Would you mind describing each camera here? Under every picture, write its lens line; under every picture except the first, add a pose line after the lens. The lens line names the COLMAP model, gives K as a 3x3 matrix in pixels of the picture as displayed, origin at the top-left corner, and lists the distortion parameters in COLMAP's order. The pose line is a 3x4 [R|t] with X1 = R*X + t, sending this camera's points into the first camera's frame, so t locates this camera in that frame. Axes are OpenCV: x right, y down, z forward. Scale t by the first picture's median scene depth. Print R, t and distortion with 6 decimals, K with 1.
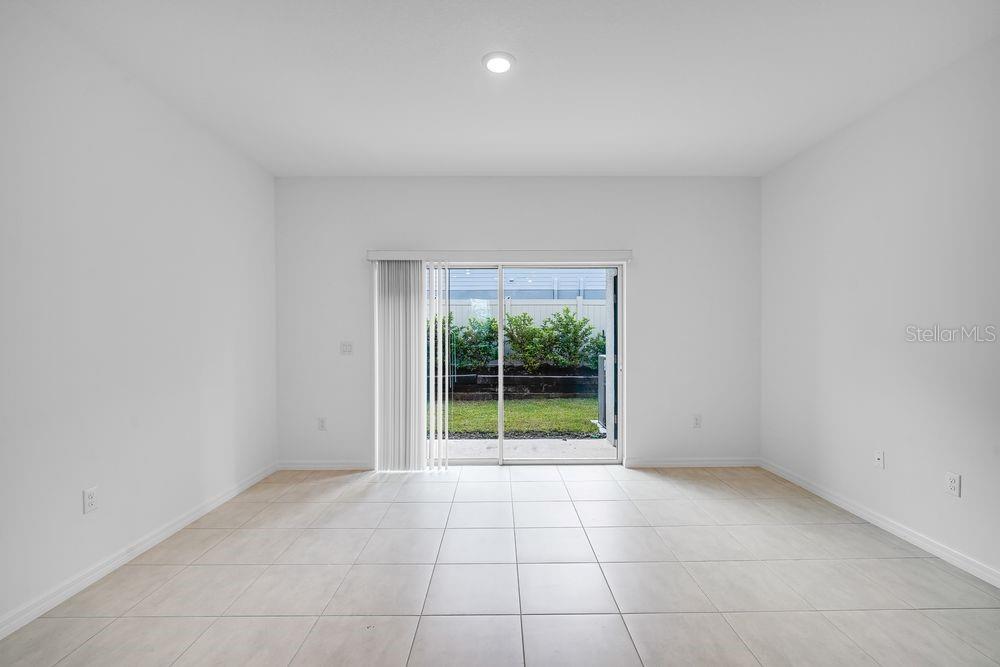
lens RADIAL K [[446.6, 0, 498.5], [0, 446.6, 336.1], [0, 0, 1]] dist [0.003726, 0.002130]
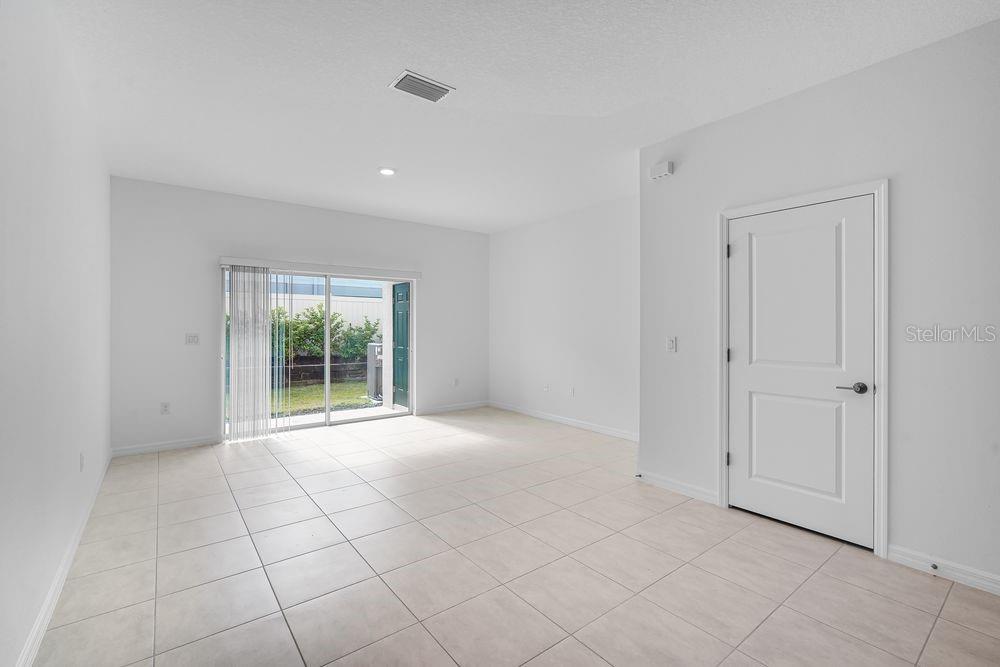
lens RADIAL K [[446.6, 0, 500.7], [0, 446.6, 325.7], [0, 0, 1]] dist [0.003726, 0.002130]
pose [[0.793494, 0.004362, 0.608563, -0.273287], [-0.000066, 0.999975, -0.007081, 0.001039], [-0.608579, 0.005578, 0.793474, -0.250333]]
